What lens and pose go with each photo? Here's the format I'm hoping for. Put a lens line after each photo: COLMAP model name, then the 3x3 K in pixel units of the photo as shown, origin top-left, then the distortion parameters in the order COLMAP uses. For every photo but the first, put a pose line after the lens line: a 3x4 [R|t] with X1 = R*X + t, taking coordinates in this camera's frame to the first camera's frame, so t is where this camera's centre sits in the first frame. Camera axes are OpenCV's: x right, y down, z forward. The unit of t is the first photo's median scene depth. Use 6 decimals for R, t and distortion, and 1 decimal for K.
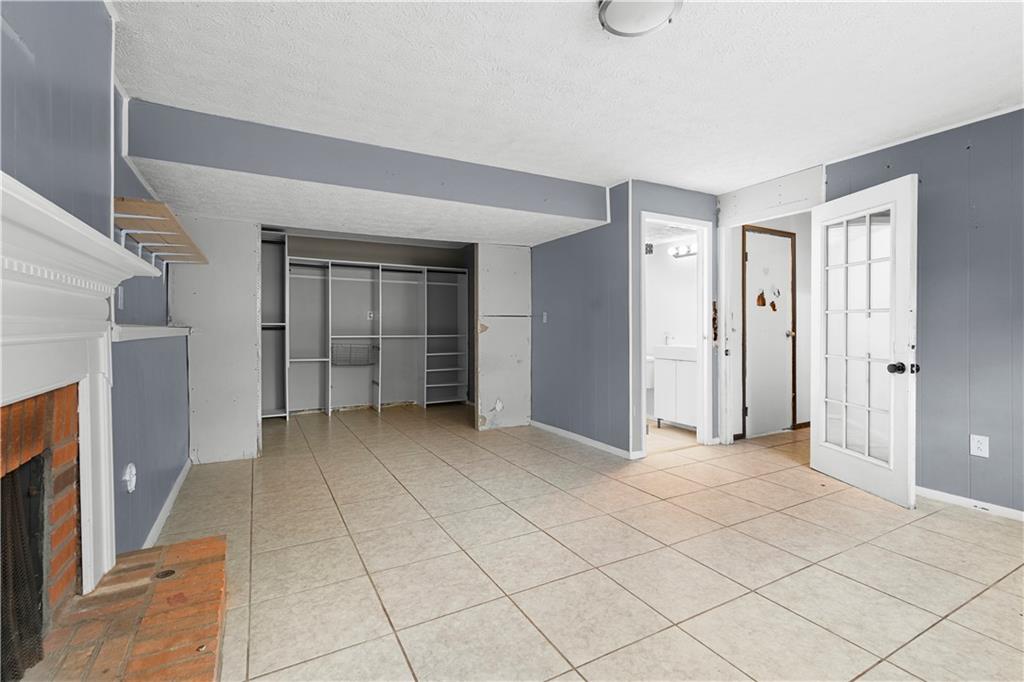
lens RADIAL K [[464.7, 0, 509.9], [0, 464.7, 333.3], [0, 0, 1]] dist [-0.011903, 0.003822]
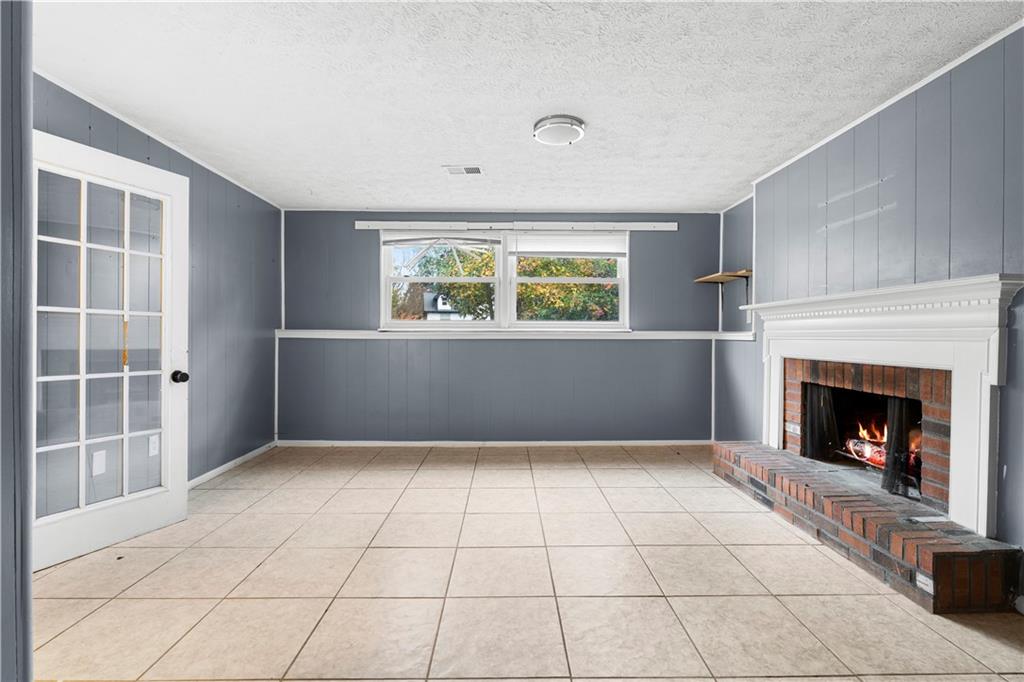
lens RADIAL K [[464.7, 0, 511.0], [0, 464.7, 338.7], [0, 0, 1]] dist [-0.011903, 0.003822]
pose [[-0.883813, -0.003318, 0.467829, -0.209692], [0.005758, 0.999822, 0.017971, -0.016532], [-0.467805, 0.018577, -0.883636, 1.599158]]
